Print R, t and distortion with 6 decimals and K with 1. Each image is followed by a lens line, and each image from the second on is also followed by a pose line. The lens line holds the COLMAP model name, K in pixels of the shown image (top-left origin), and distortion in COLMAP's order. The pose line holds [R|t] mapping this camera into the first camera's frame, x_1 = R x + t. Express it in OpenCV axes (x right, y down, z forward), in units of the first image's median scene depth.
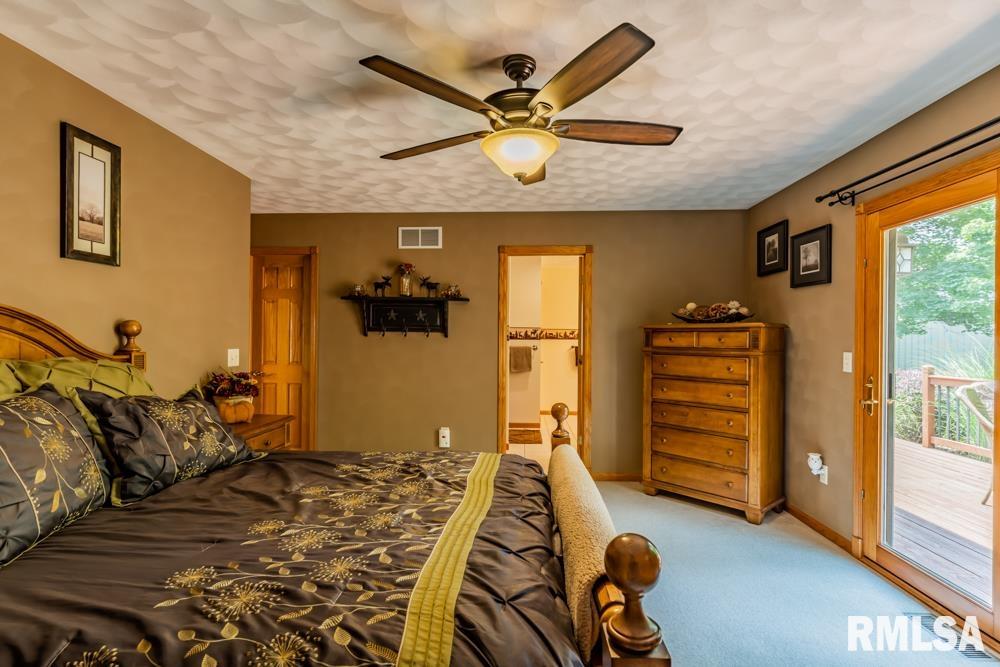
lens RADIAL K [[475.8, 0, 503.3], [0, 475.8, 336.6], [0, 0, 1]] dist [-0.001398, -0.000172]
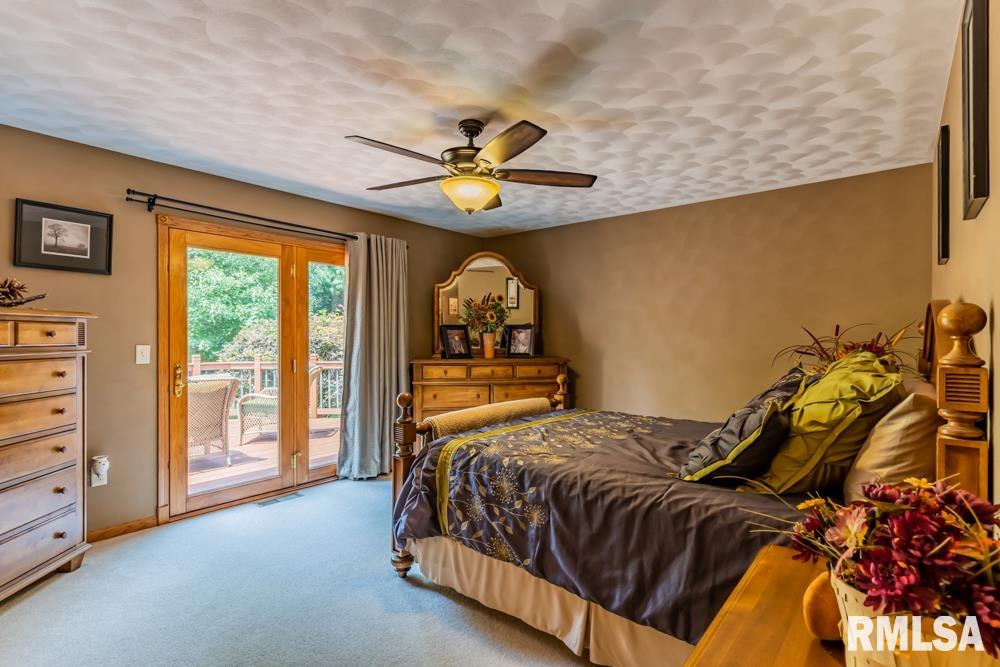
lens RADIAL K [[475.8, 0, 503.3], [0, 475.8, 336.6], [0, 0, 1]] dist [-0.001398, -0.000172]
pose [[-0.798676, -0.007802, 0.601711, -0.538170], [-0.003552, 0.999960, 0.008252, 0.002312], [-0.601751, 0.004454, -0.798672, 1.291141]]
